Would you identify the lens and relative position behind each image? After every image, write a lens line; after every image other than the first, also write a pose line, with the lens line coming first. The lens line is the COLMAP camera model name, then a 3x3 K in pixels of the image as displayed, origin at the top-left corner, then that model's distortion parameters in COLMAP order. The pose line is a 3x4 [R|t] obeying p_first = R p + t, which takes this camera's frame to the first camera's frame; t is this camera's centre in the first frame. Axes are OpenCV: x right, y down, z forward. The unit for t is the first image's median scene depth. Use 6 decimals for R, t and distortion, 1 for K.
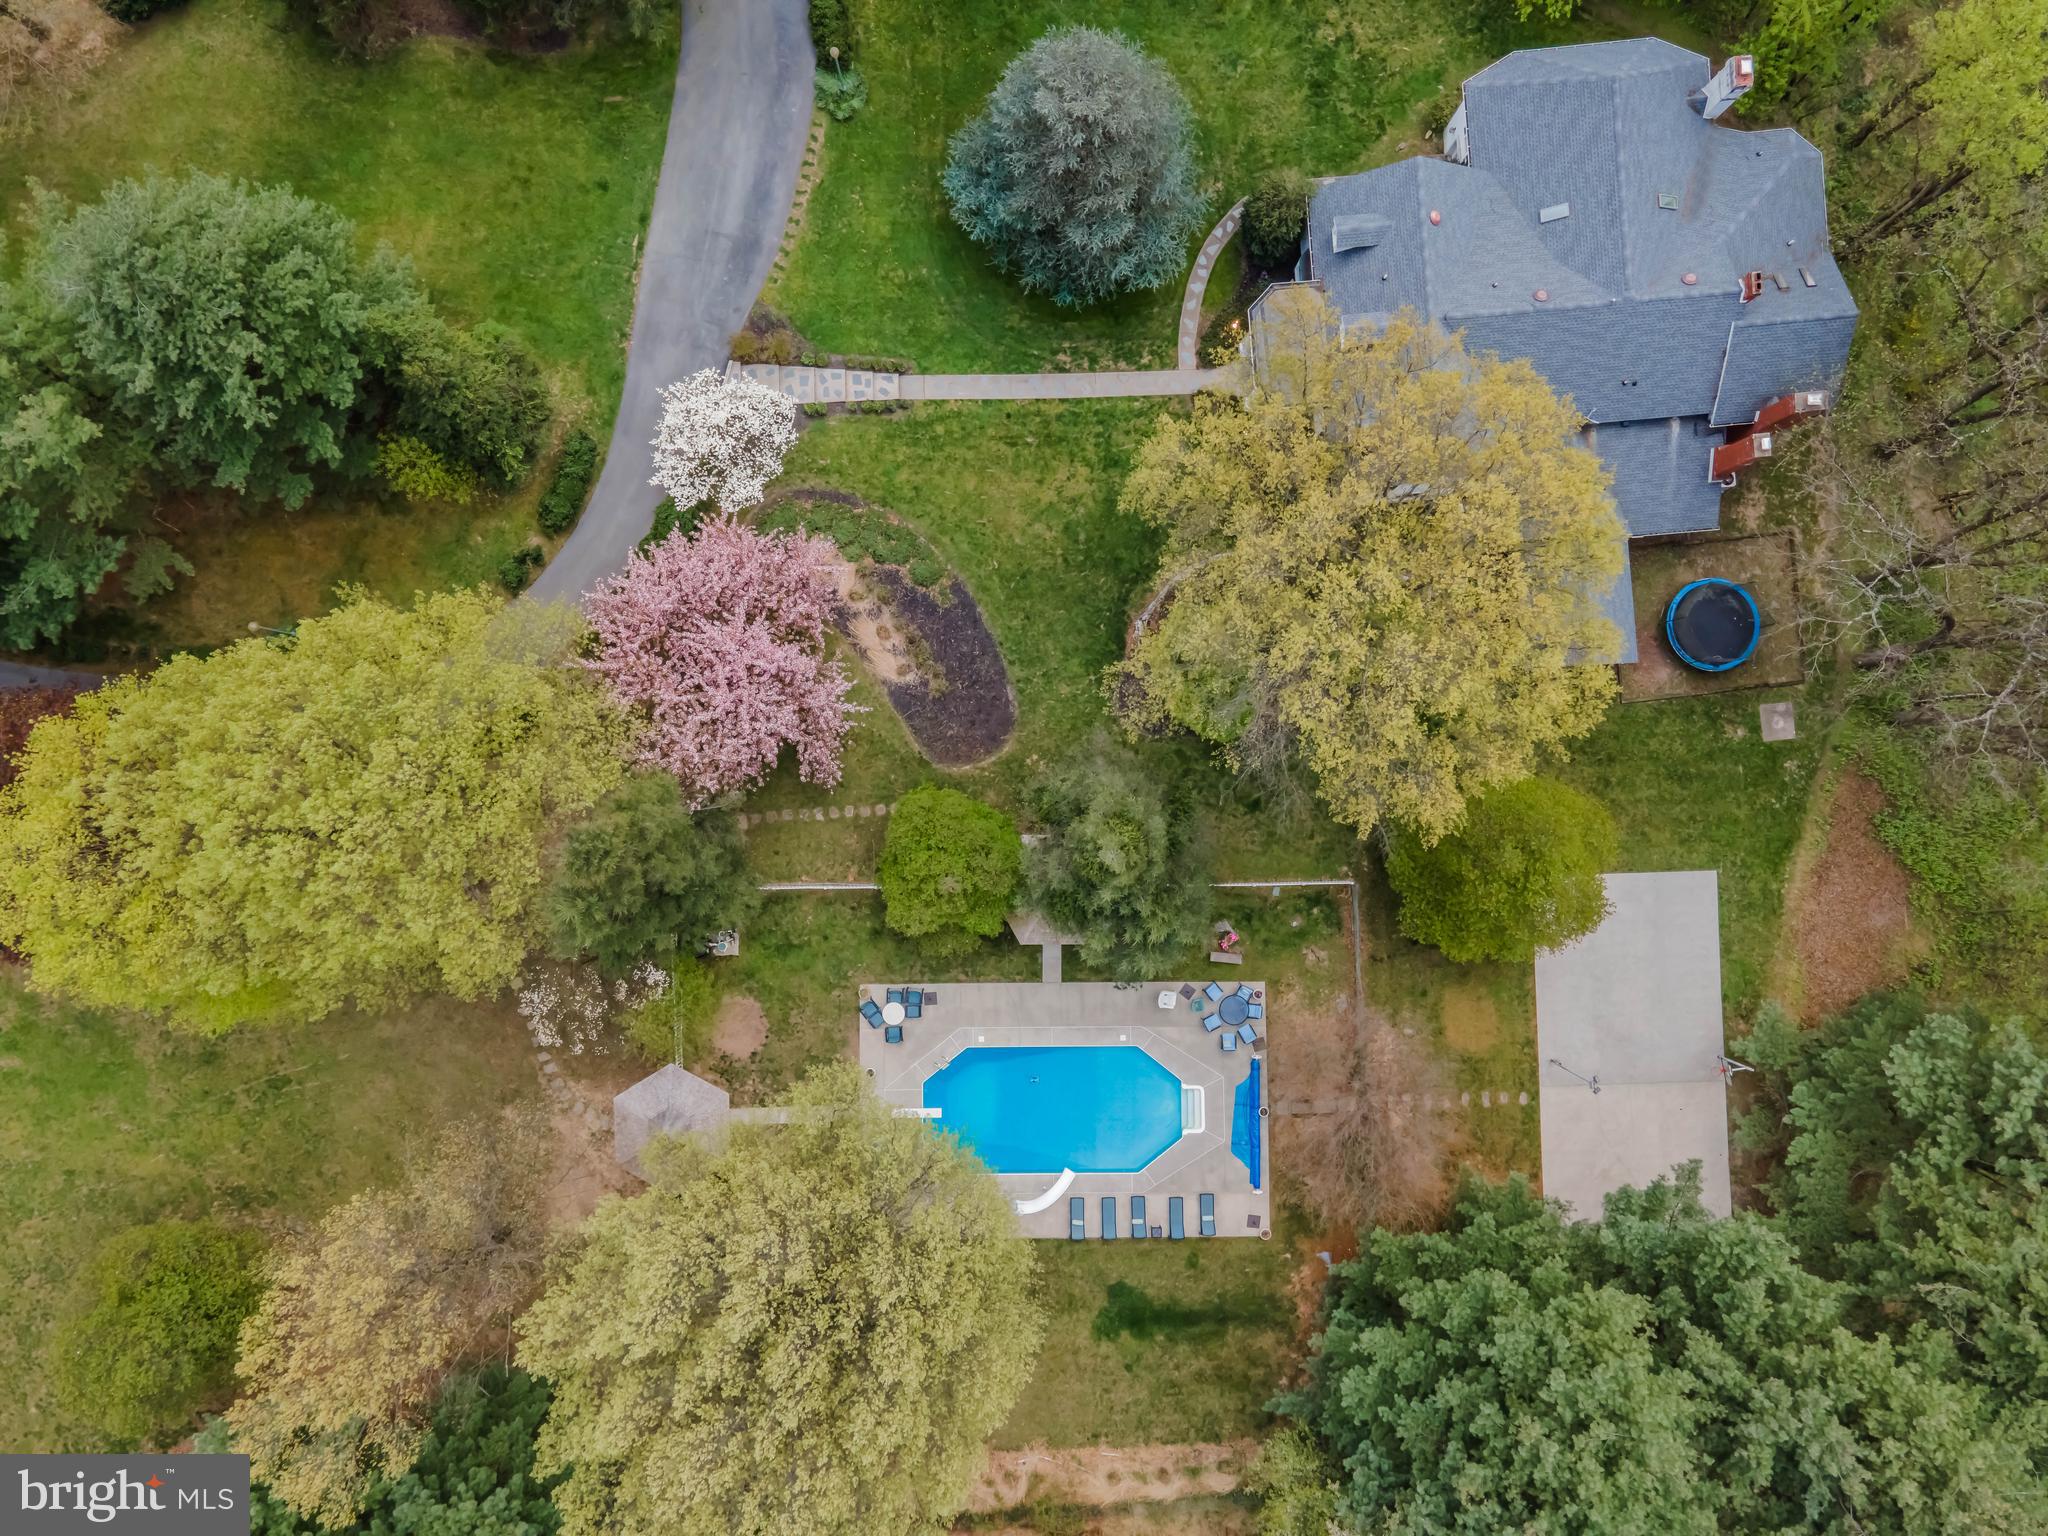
lens RADIAL K [[1427.3, 0, 1031.5], [0, 1427.3, 716.0], [0, 0, 1]] dist [0.042526, 0.004707]
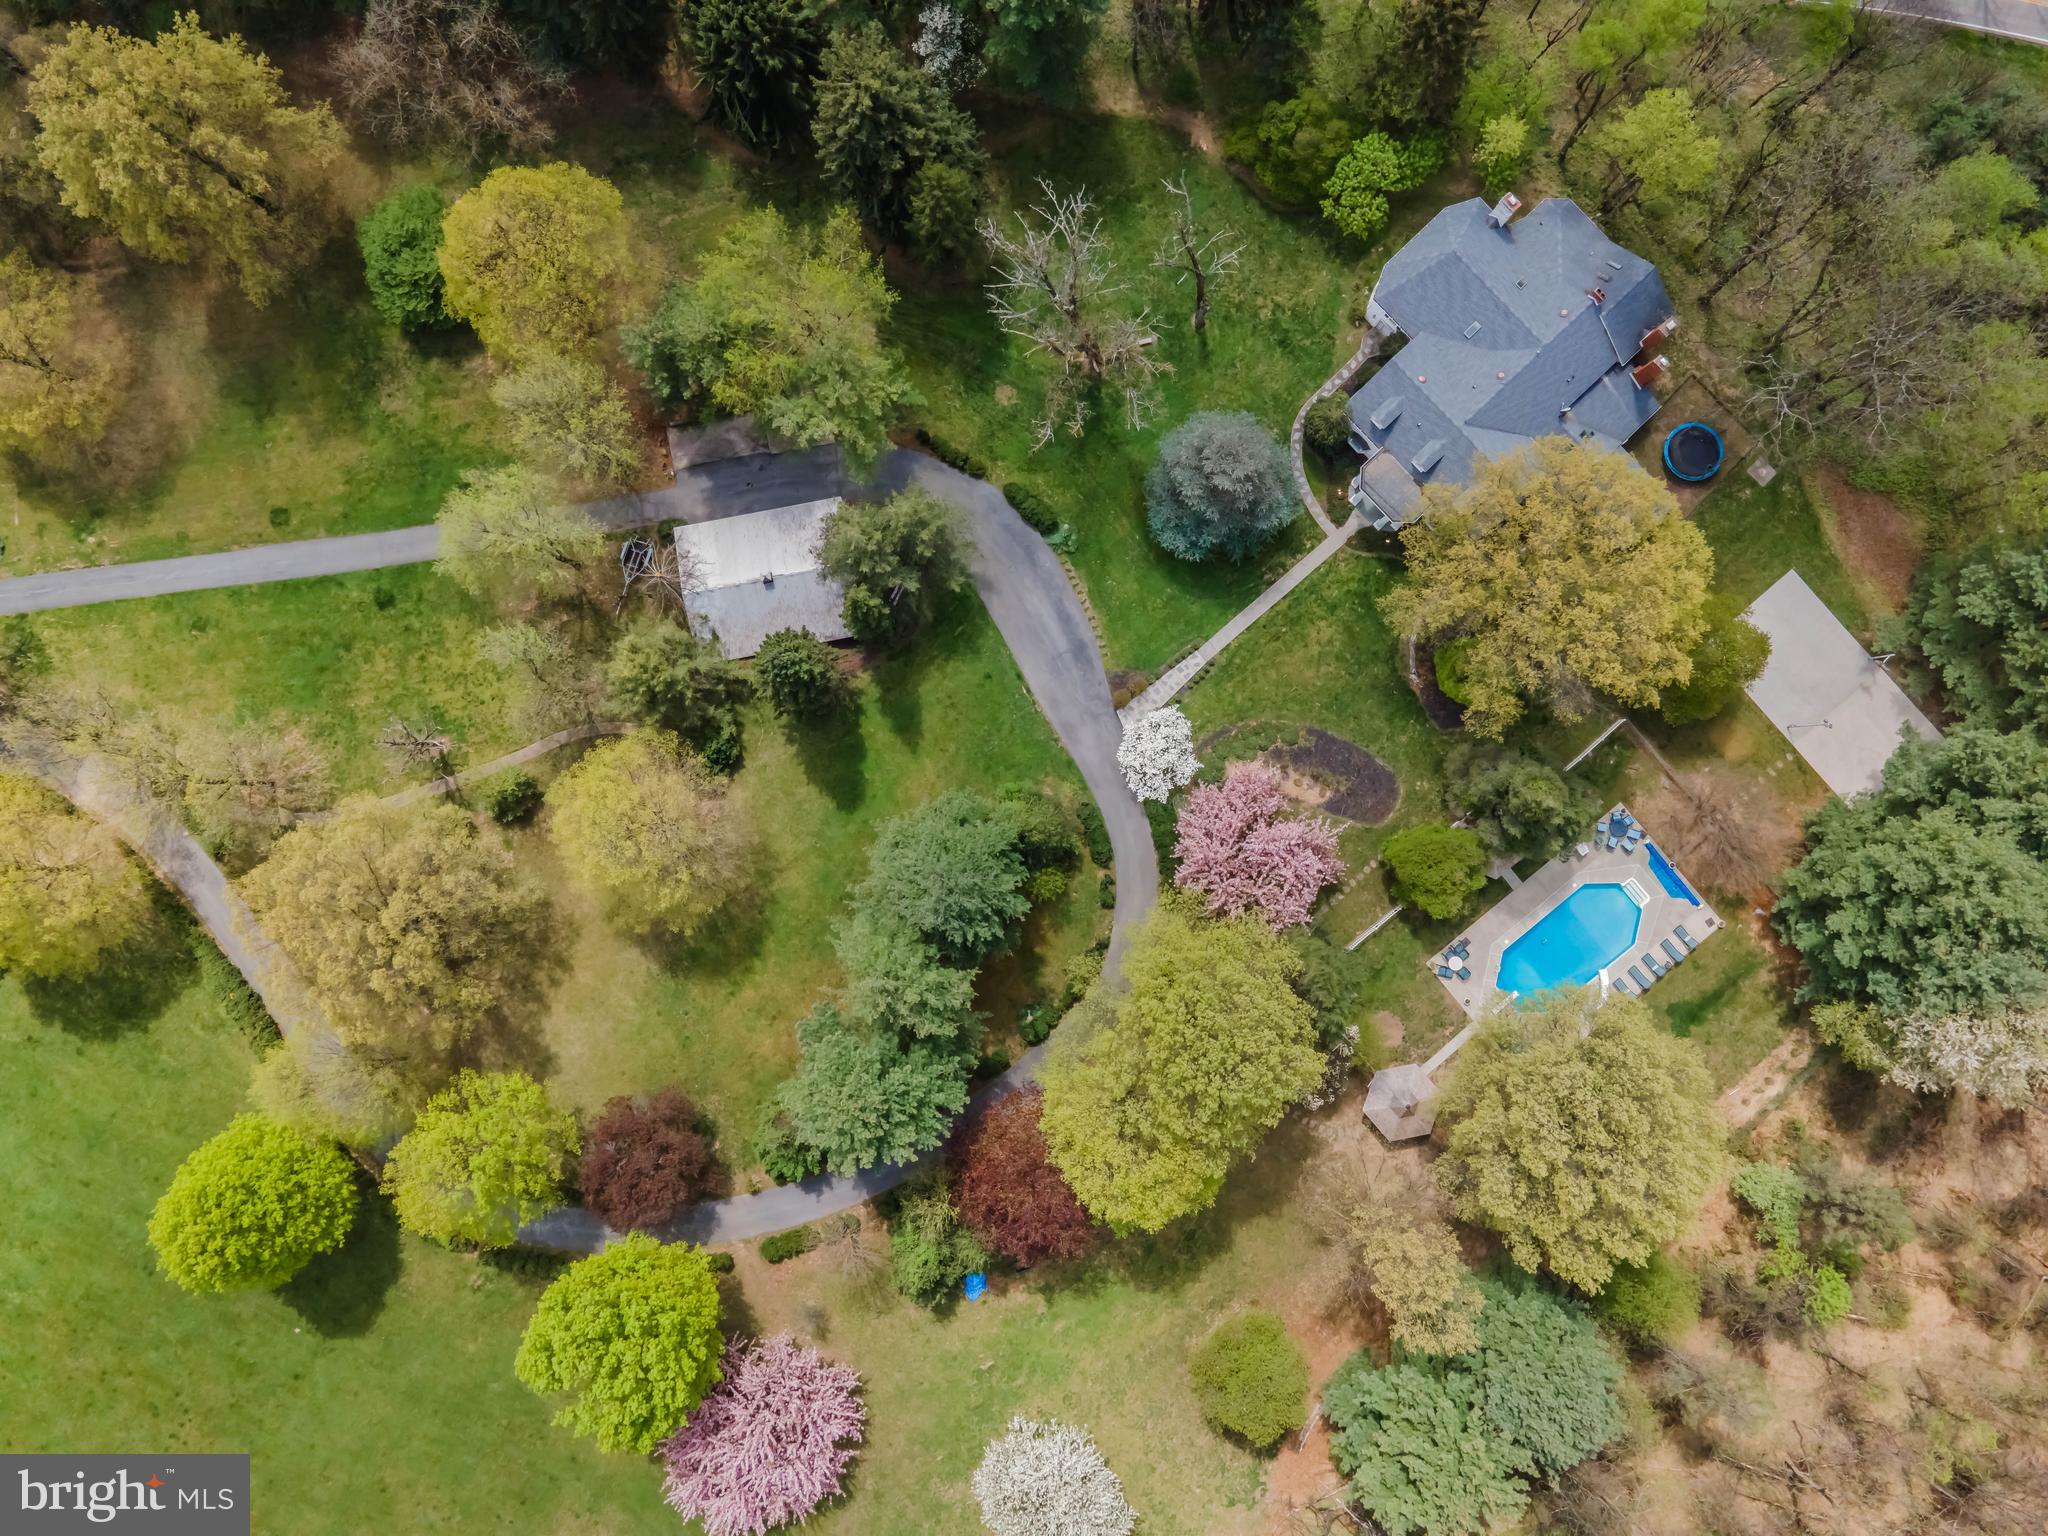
lens RADIAL K [[1395.3, 0, 1028.4], [0, 1395.3, 729.1], [0, 0, 1]] dist [0.041831, 0.002313]
pose [[0.776565, -0.629806, 0.017065, -0.330832], [0.629905, 0.776672, -0.000506, -0.297492], [-0.012935, 0.011142, 0.999854, -0.568916]]
